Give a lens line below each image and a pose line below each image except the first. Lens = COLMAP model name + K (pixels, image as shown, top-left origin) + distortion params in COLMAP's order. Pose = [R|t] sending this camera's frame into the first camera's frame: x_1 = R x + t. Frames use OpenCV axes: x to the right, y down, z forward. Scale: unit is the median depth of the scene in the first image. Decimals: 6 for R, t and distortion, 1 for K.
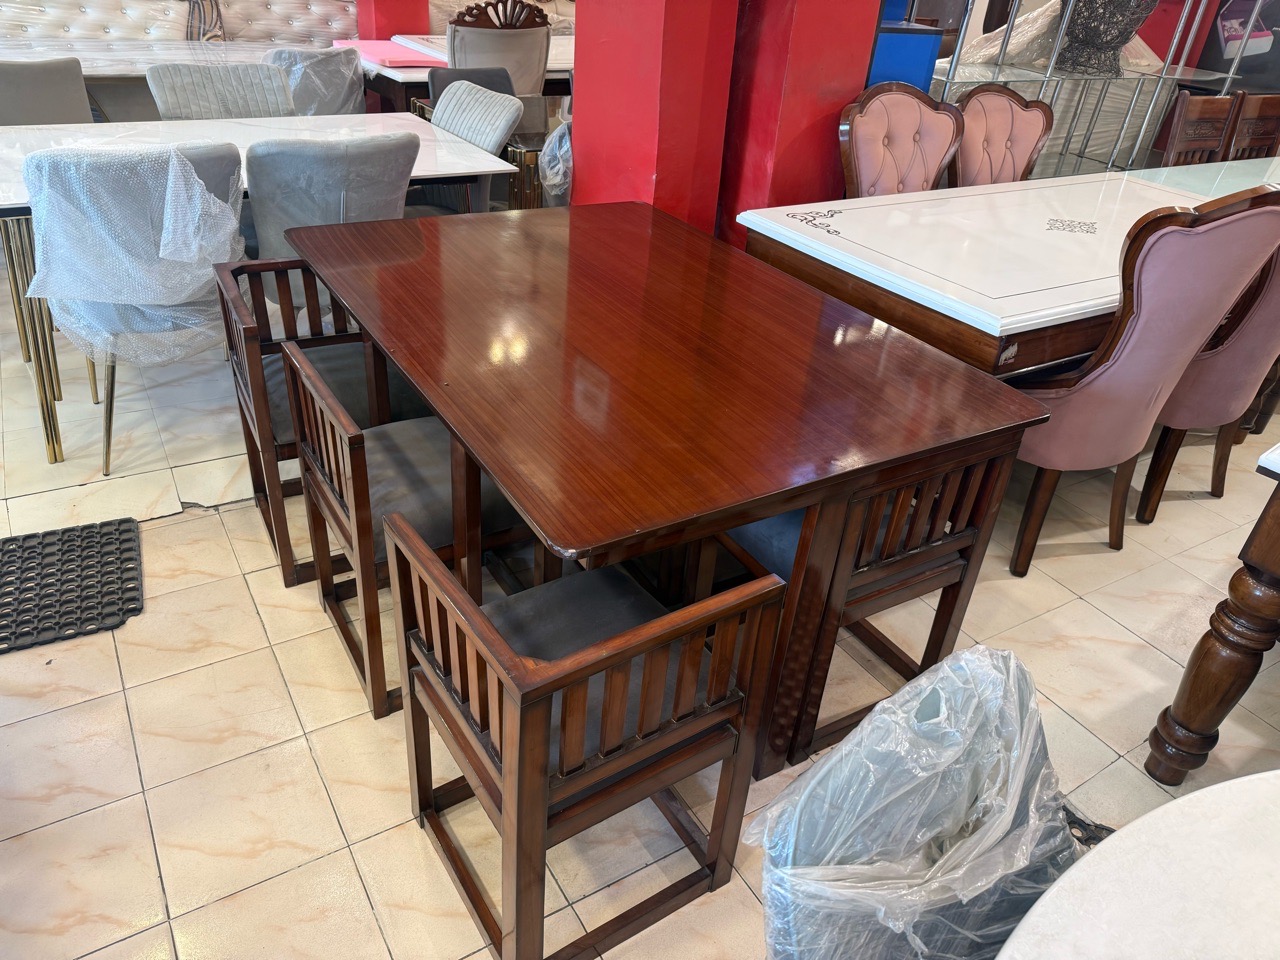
lens RADIAL K [[899.9, 0, 643.2], [0, 899.9, 473.3], [0, 0, 1]] dist [-0.000558, -0.001265]
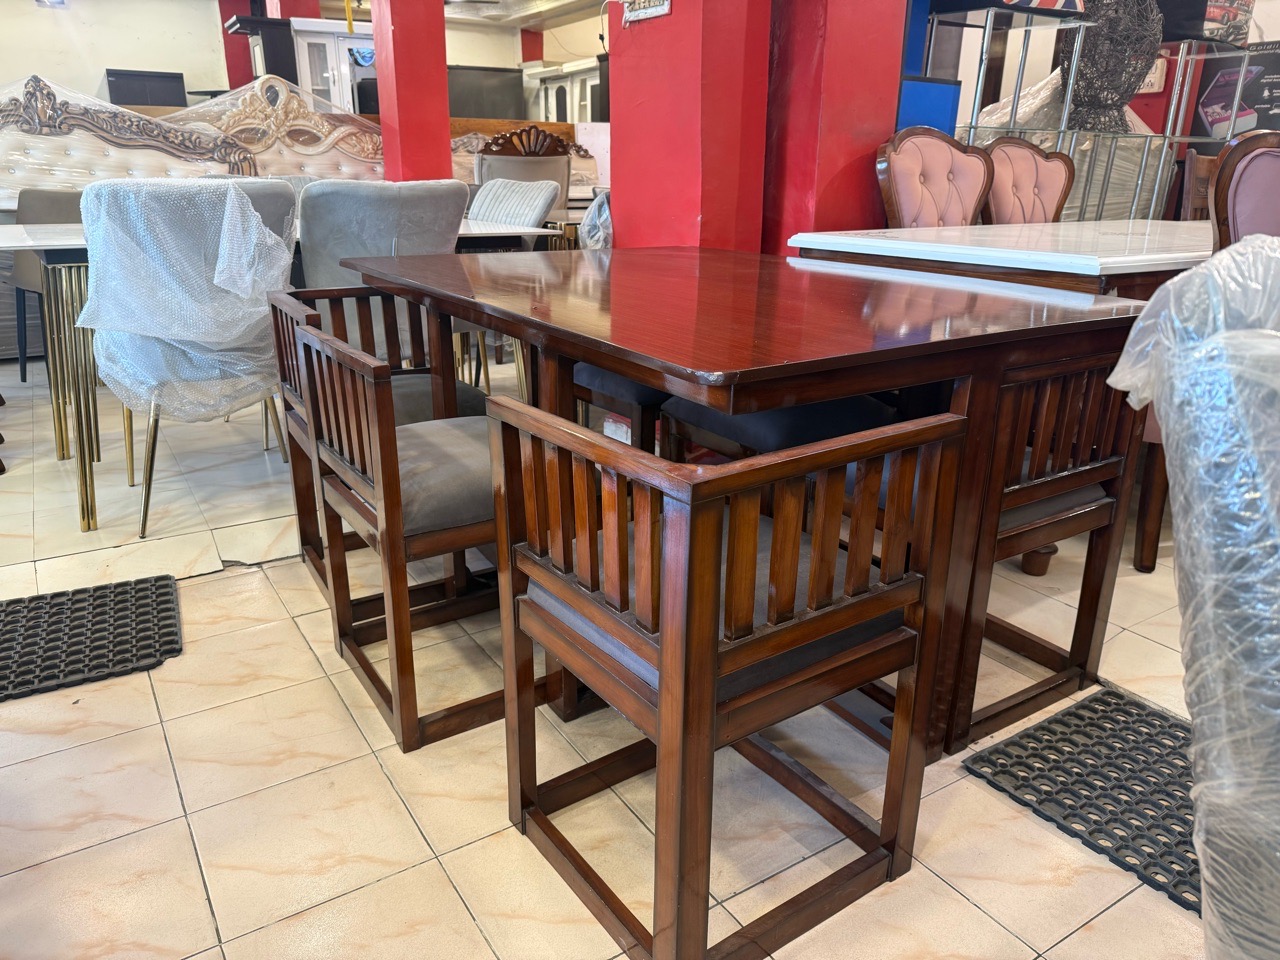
lens RADIAL K [[897.3, 0, 639.5], [0, 897.3, 480.1], [0, 0, 1]] dist [0.004236, -0.006480]
pose [[0.997518, -0.070385, -0.001702, -0.084254], [0.068361, 0.974053, -0.215750, 0.190937], [0.016843, 0.215098, 0.976447, 0.096439]]
